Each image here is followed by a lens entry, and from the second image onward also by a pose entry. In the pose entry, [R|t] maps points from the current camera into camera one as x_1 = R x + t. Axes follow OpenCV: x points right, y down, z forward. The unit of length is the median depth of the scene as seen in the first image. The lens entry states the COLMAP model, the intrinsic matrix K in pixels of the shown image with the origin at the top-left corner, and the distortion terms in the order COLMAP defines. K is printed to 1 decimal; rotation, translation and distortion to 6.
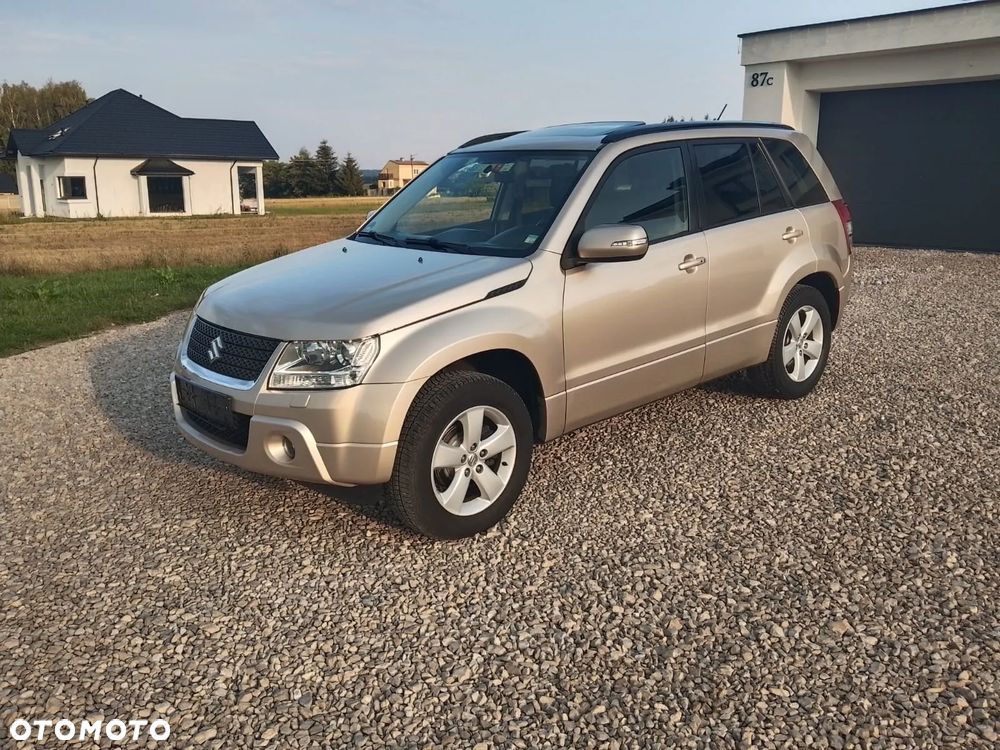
lens RADIAL K [[844.3, 0, 503.3], [0, 844.3, 373.7], [0, 0, 1]] dist [0.070672, -0.139046]
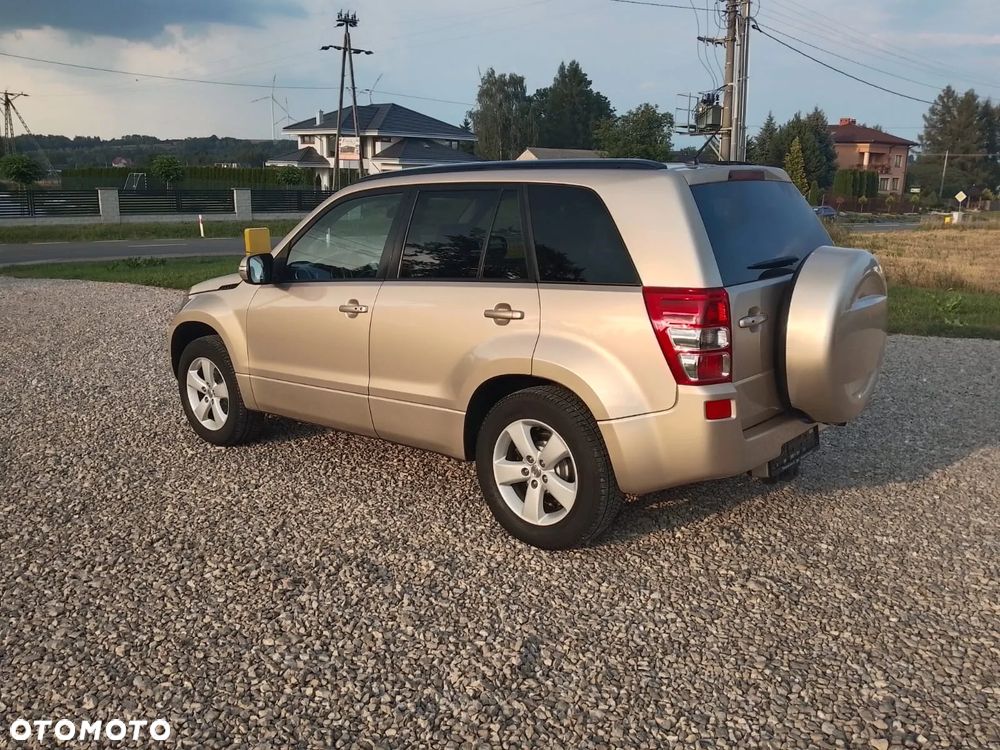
lens RADIAL K [[844.3, 0, 495.1], [0, 844.3, 367.2], [0, 0, 1]] dist [0.070672, -0.139046]
pose [[0.122412, 0.231571, -0.965086, 1.422898], [-0.241312, 0.950162, 0.197382, -0.351788], [0.962696, 0.208725, 0.172192, 1.173888]]
